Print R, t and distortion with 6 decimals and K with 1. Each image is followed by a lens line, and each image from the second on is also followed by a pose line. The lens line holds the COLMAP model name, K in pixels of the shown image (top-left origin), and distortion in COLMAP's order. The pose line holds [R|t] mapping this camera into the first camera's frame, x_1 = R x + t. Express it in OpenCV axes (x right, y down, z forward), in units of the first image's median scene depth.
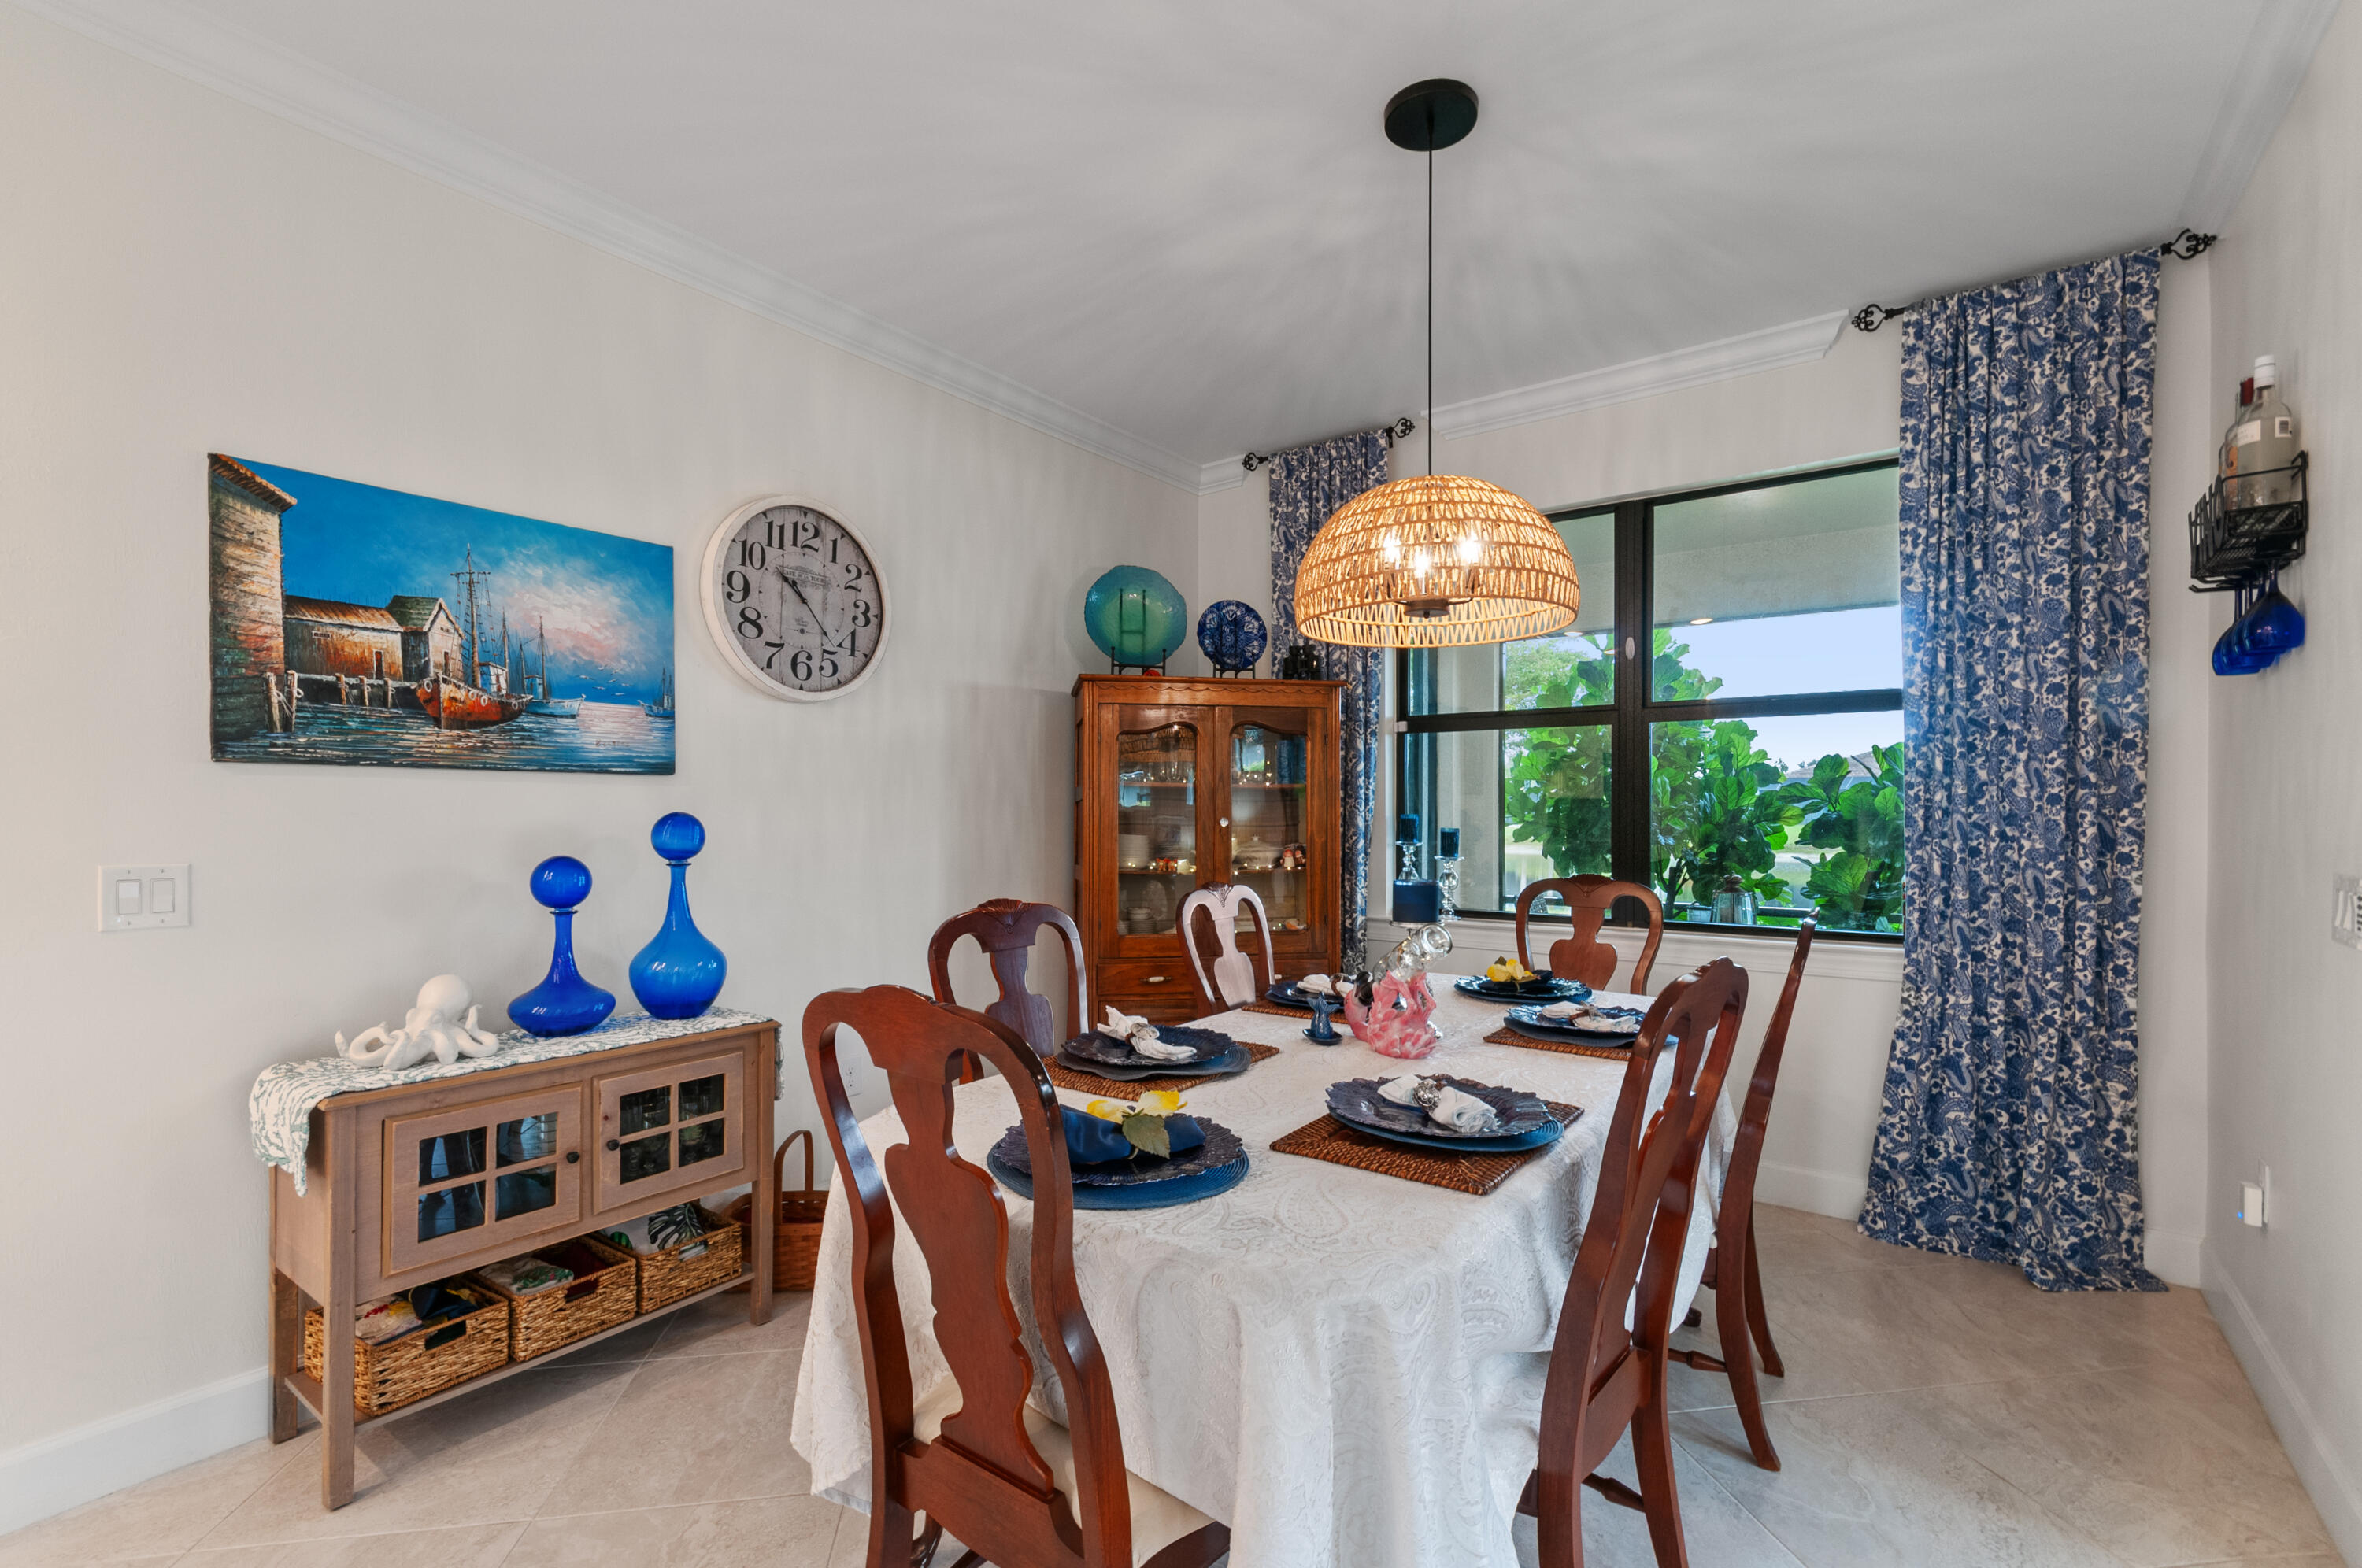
lens RADIAL K [[1040.5, 0, 1191.3], [0, 1040.5, 818.3], [0, 0, 1]] dist [0.000056, 0.000018]
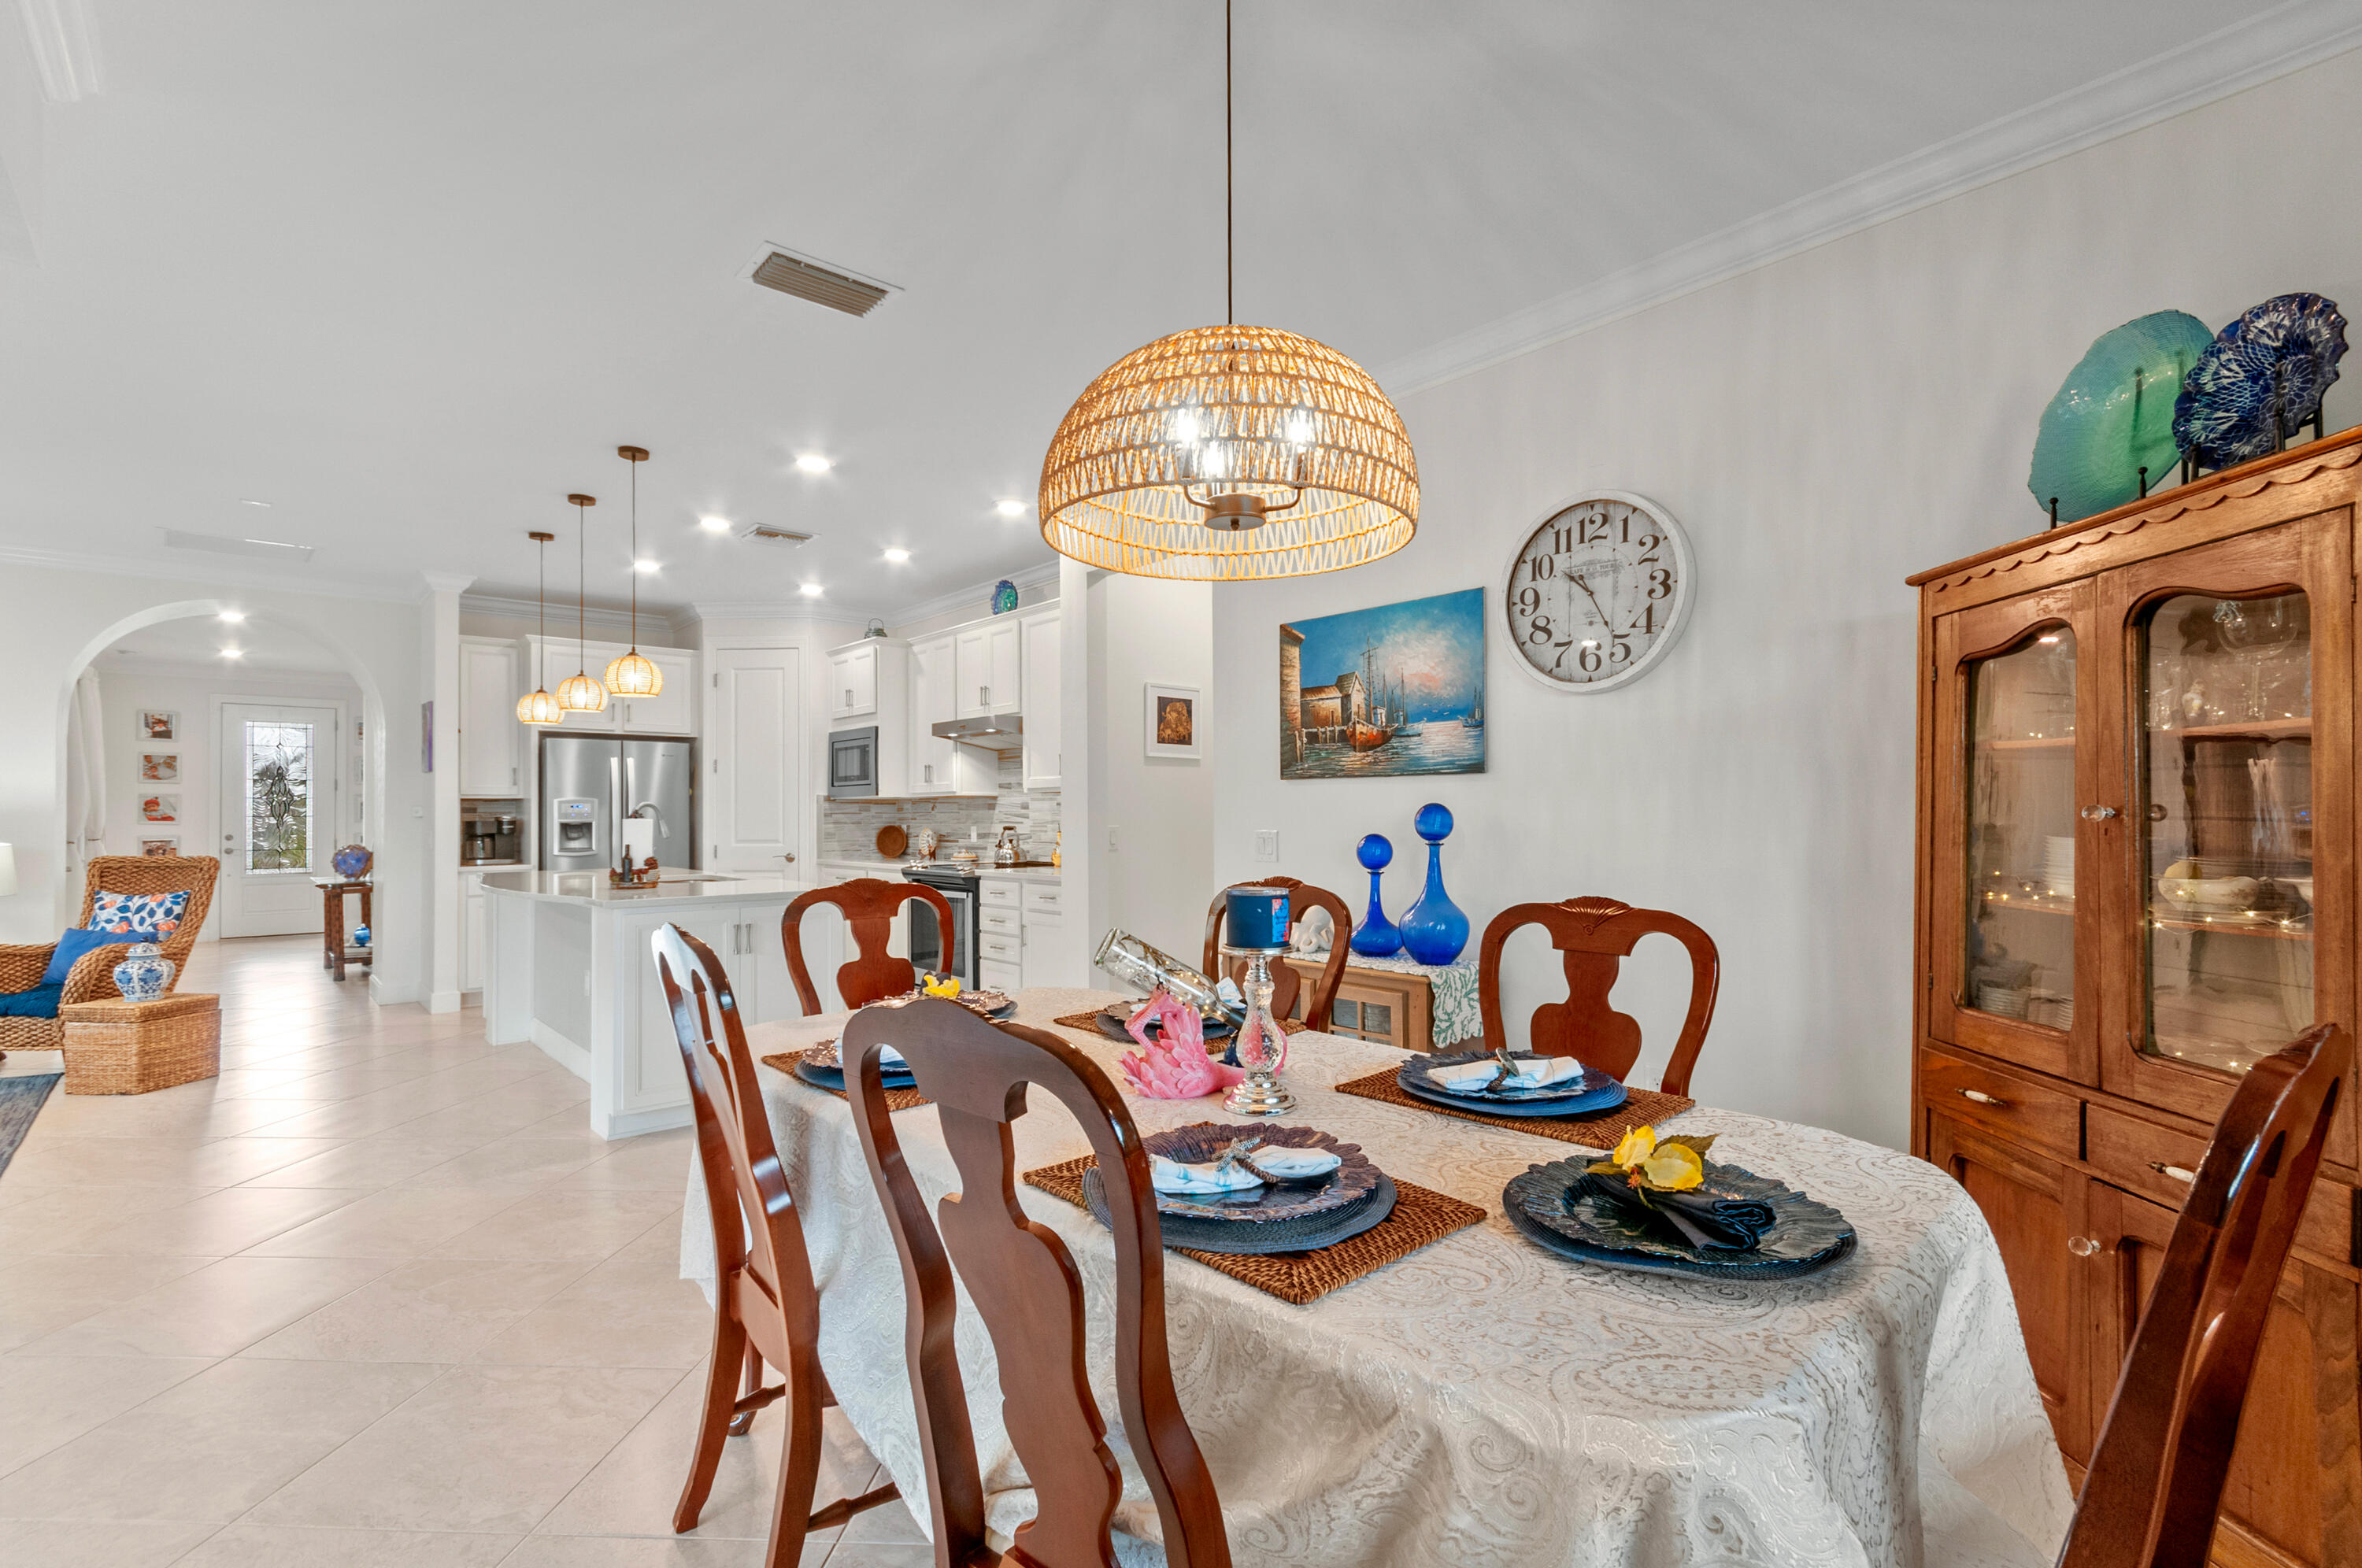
lens RADIAL K [[1040.5, 0, 1192.4], [0, 1040.5, 800.2], [0, 0, 1]] dist [0.000056, 0.000018]
pose [[-0.195461, -0.010499, -0.980655, 0.805434], [-0.002176, 0.999945, -0.010272, 0.004144], [0.980709, 0.000126, -0.195473, 0.949884]]
